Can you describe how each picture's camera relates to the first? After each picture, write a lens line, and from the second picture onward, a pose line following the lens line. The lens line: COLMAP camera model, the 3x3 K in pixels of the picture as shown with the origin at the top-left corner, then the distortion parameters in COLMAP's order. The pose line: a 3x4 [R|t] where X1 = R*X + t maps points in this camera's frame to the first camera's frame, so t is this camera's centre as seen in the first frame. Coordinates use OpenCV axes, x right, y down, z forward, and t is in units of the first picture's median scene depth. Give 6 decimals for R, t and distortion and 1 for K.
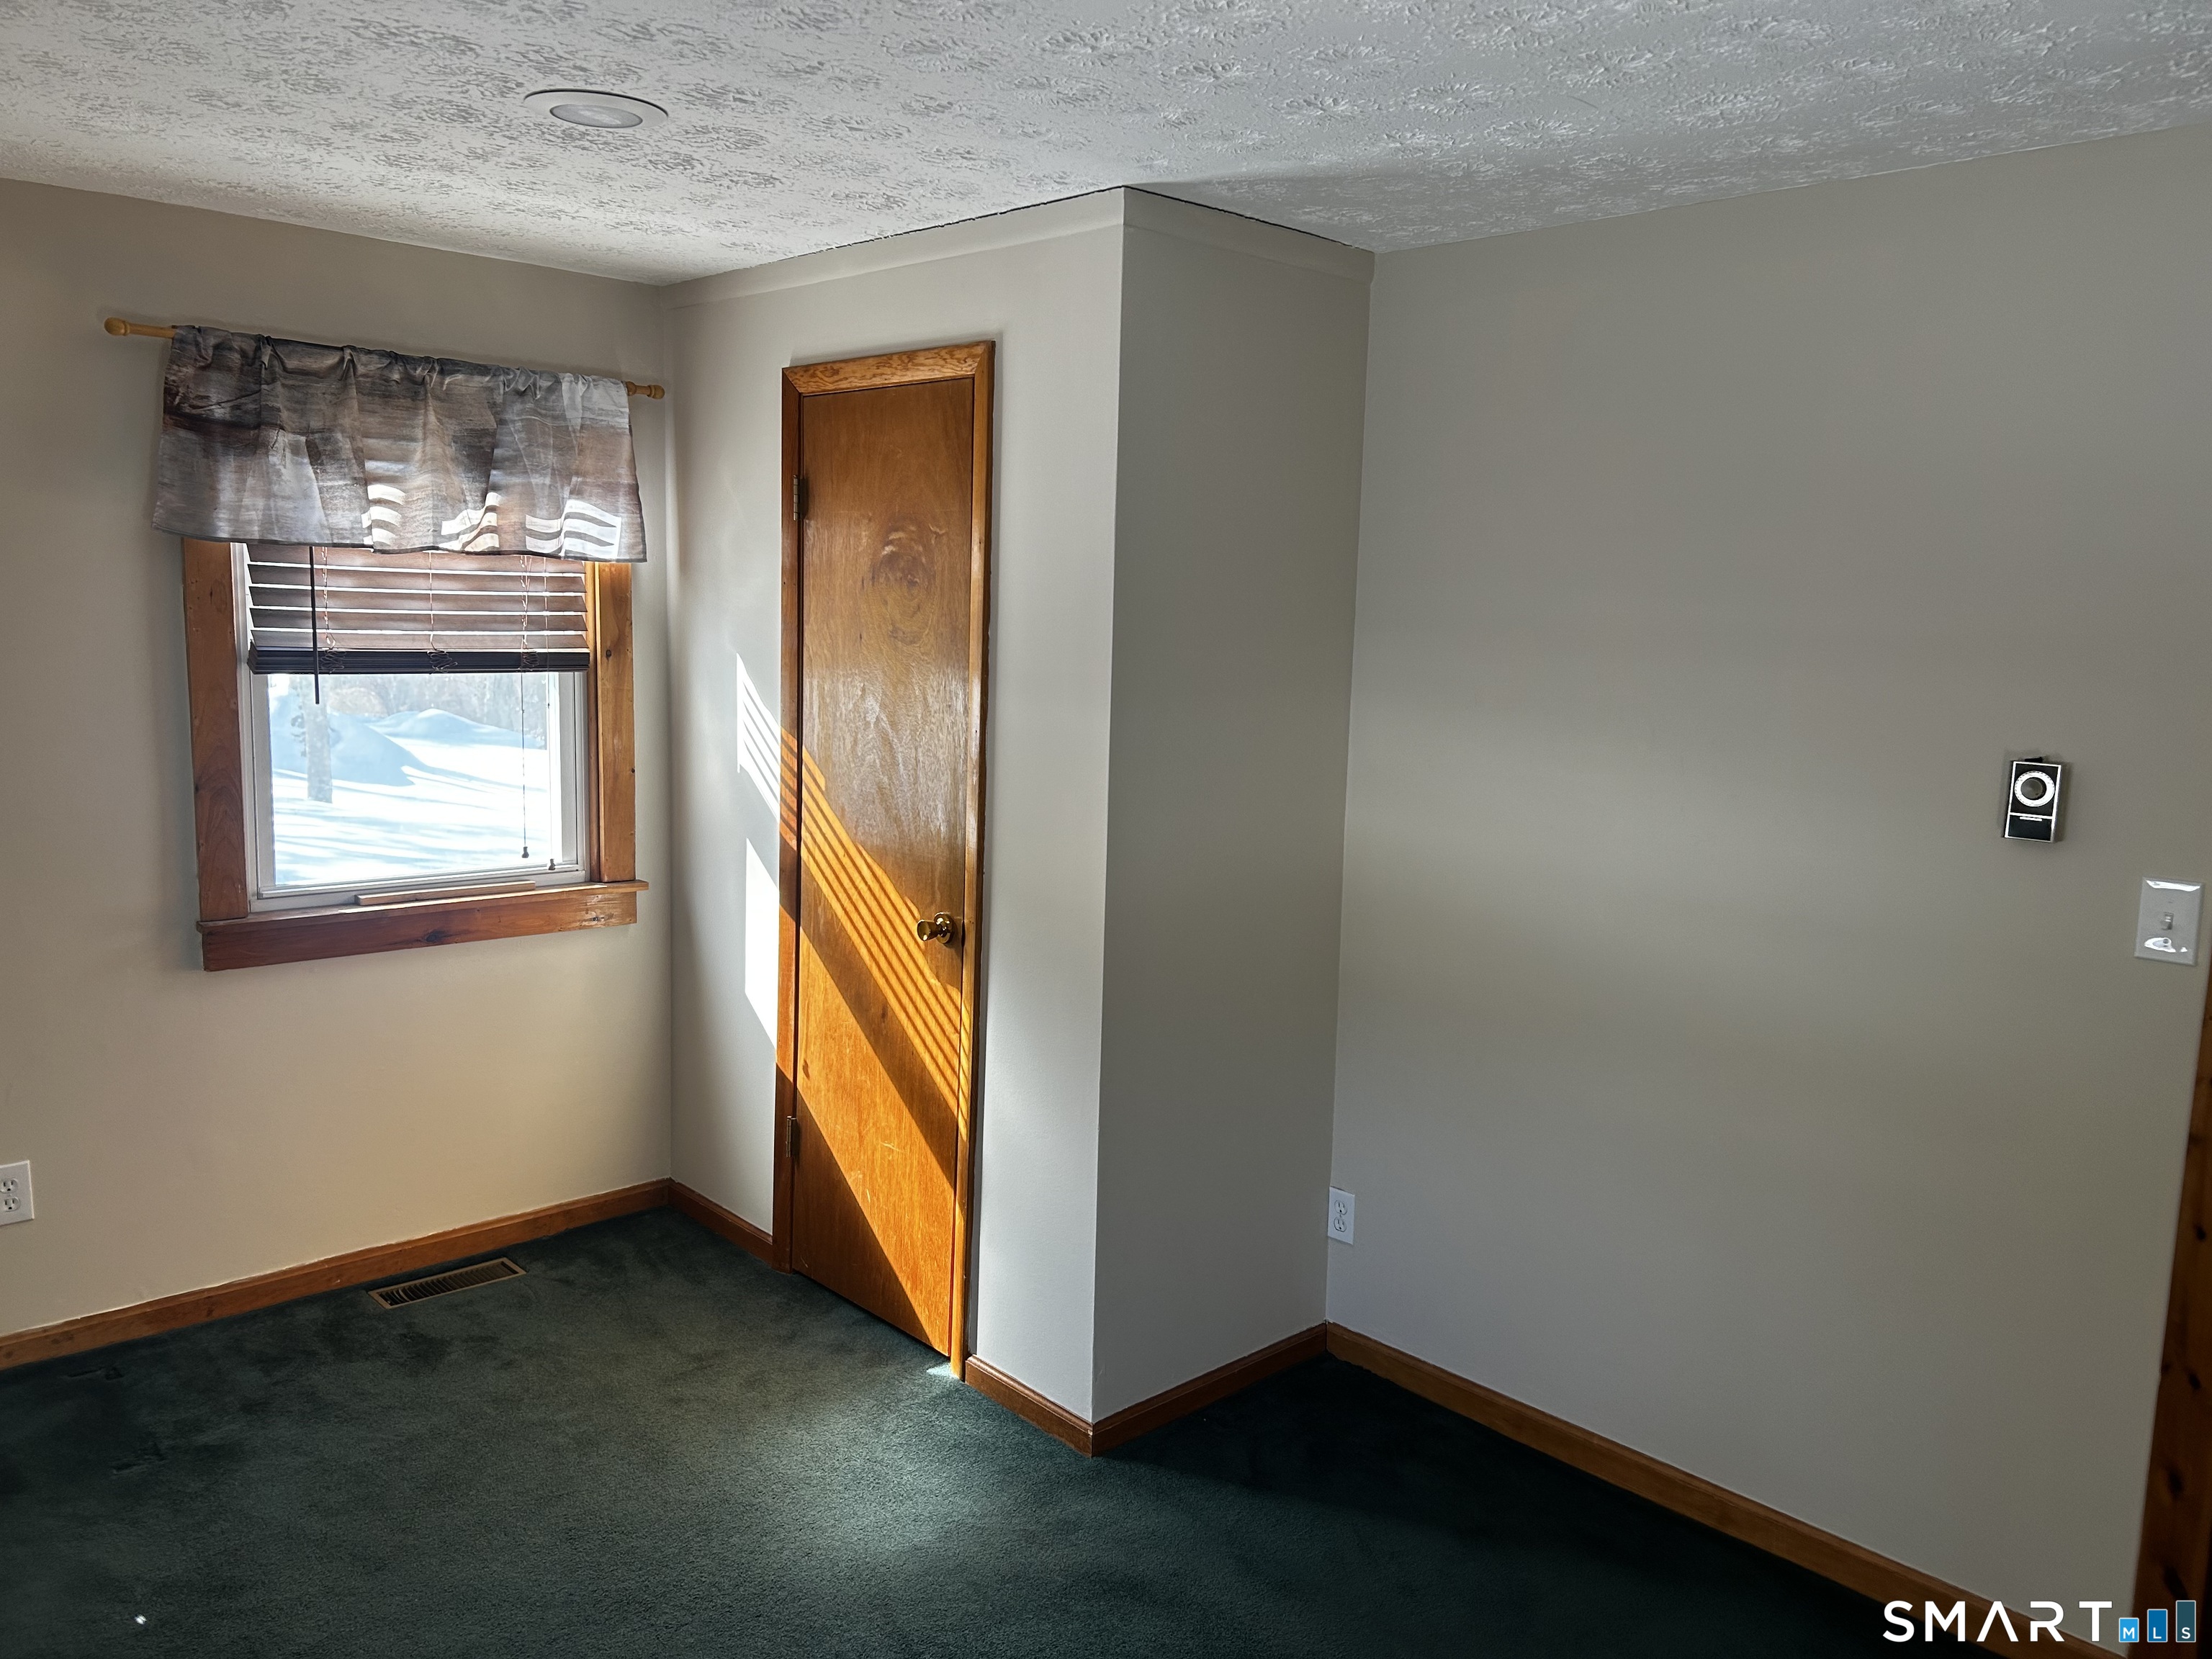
lens RADIAL K [[1639.7, 0, 1103.6], [0, 1639.7, 847.3], [0, 0, 1]] dist [0.061089, -0.052855]
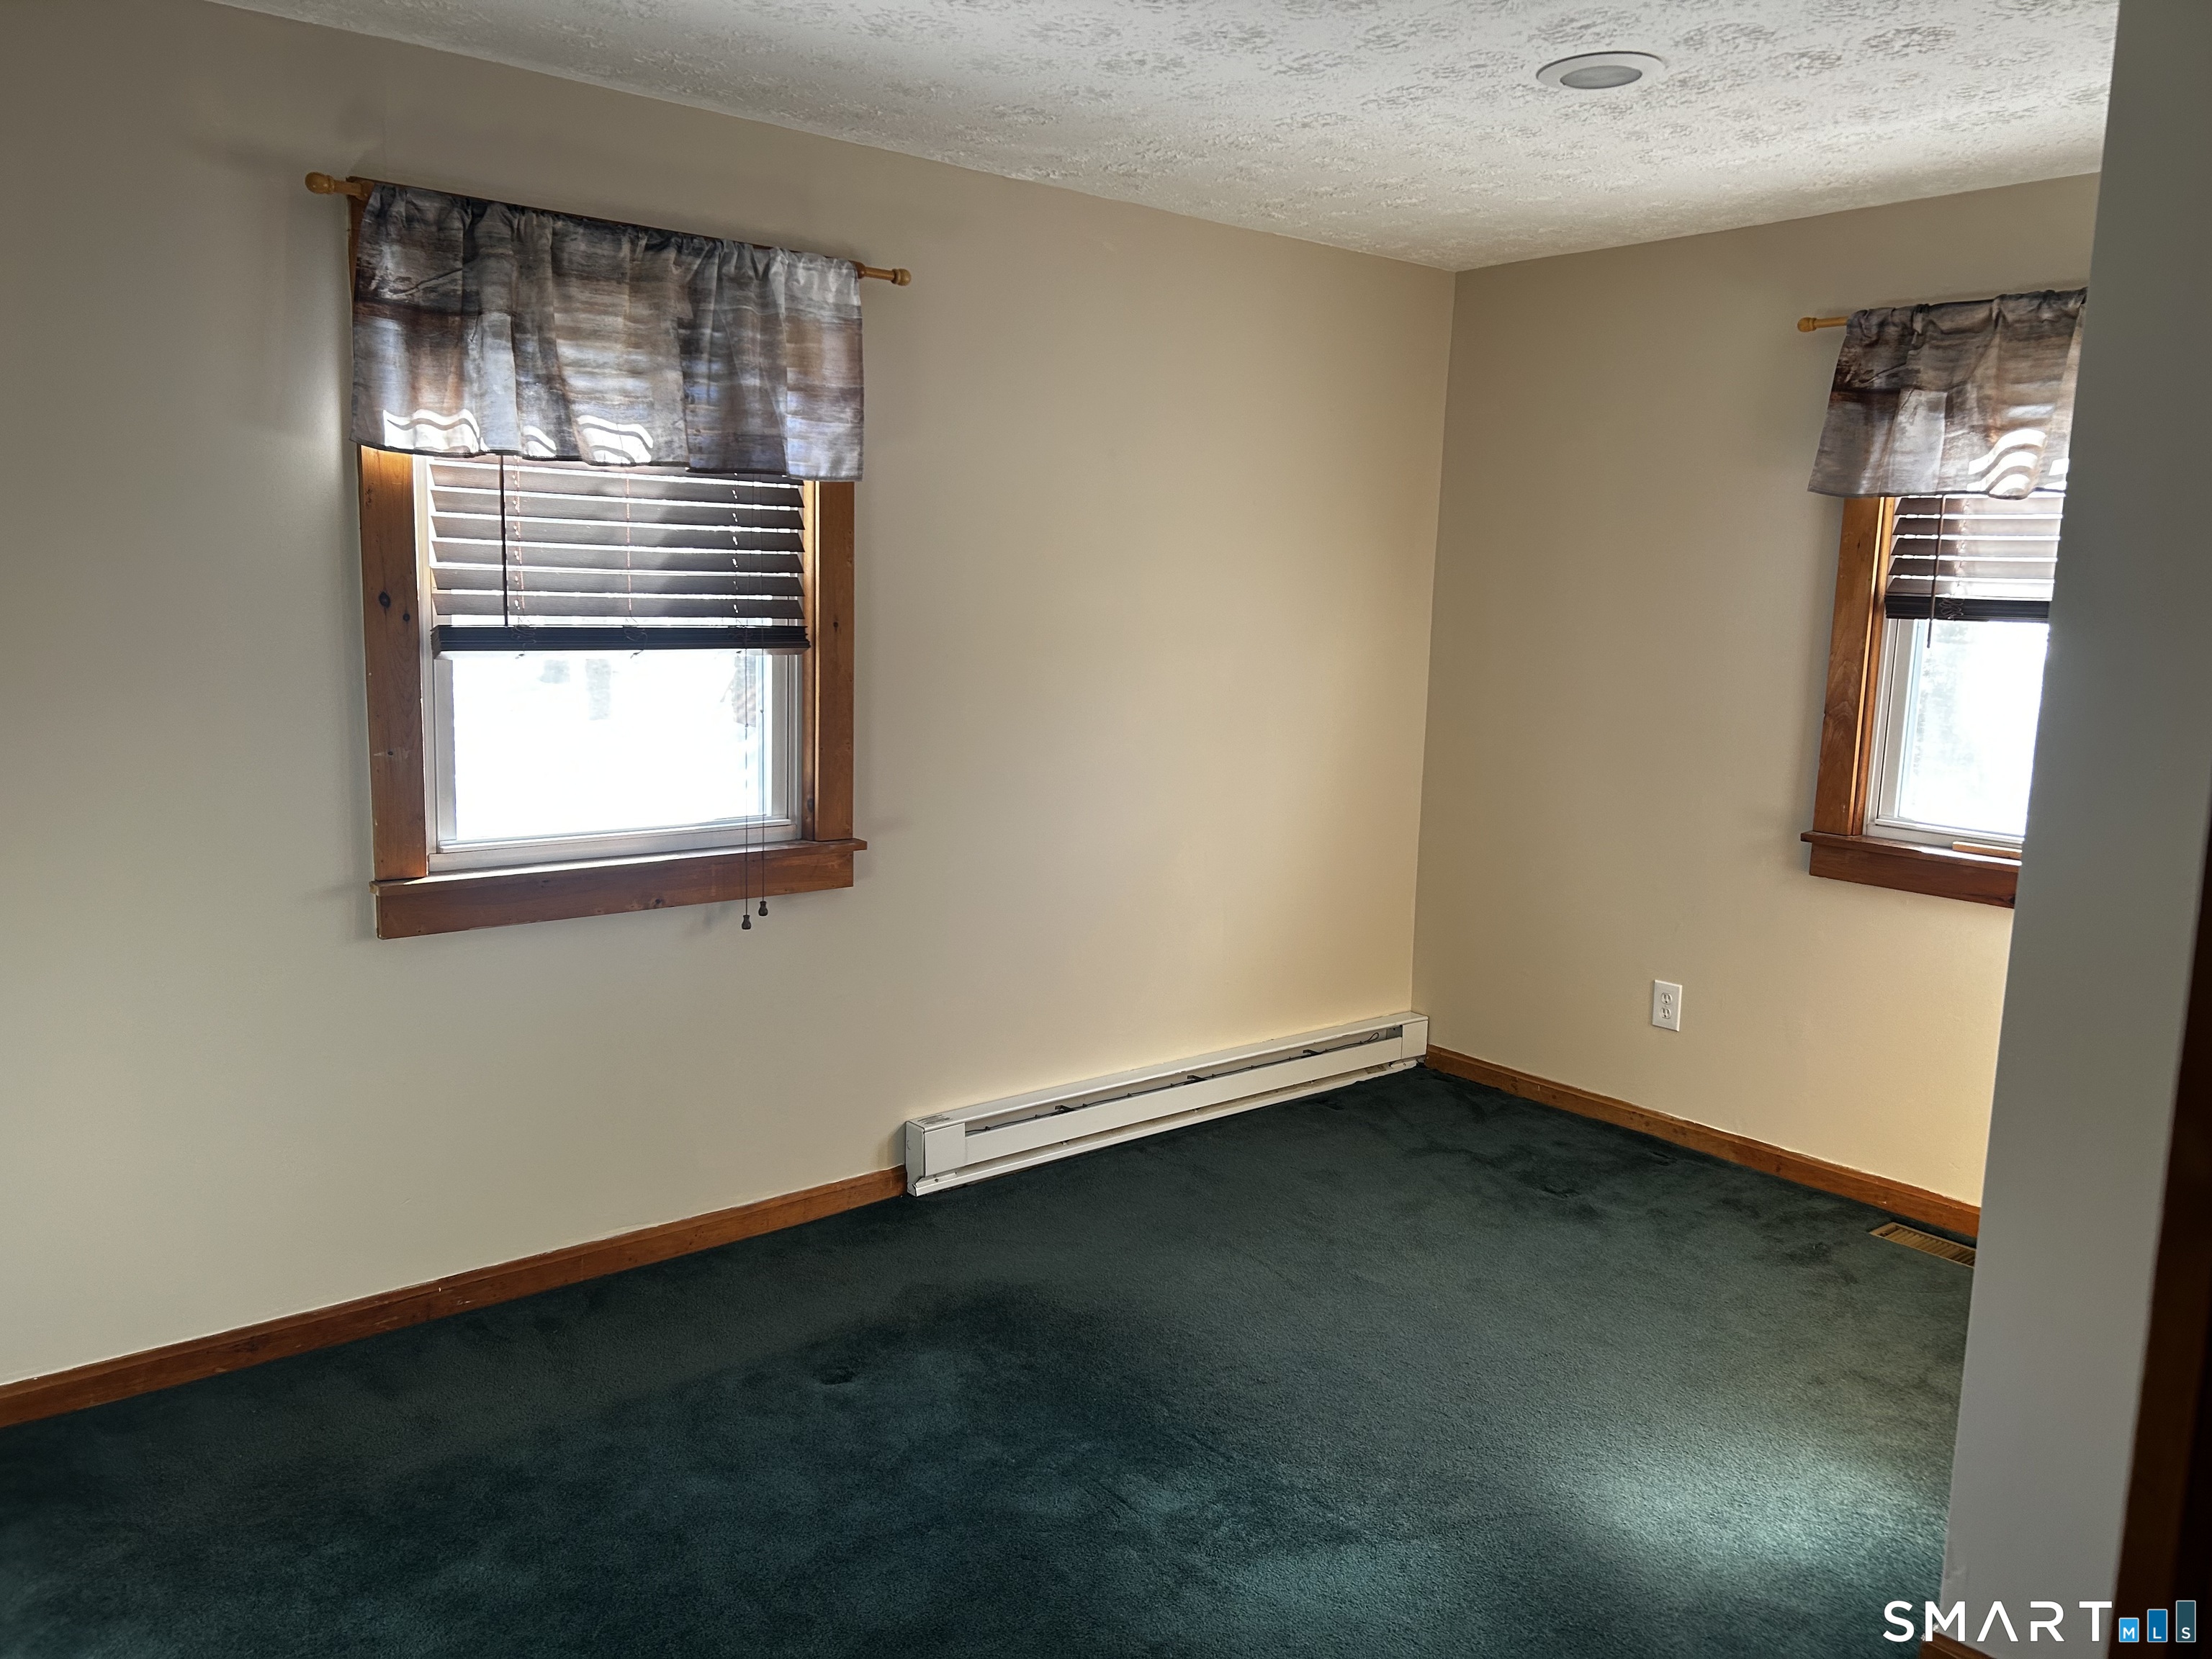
lens RADIAL K [[1666.6, 0, 1101.4], [0, 1666.6, 829.4], [0, 0, 1]] dist [0.076843, -0.089432]
pose [[-0.051989, 0.123064, -0.991036, 0.649669], [-0.168824, 0.977012, 0.130179, -0.025734], [0.984274, 0.174078, -0.030017, 0.556303]]
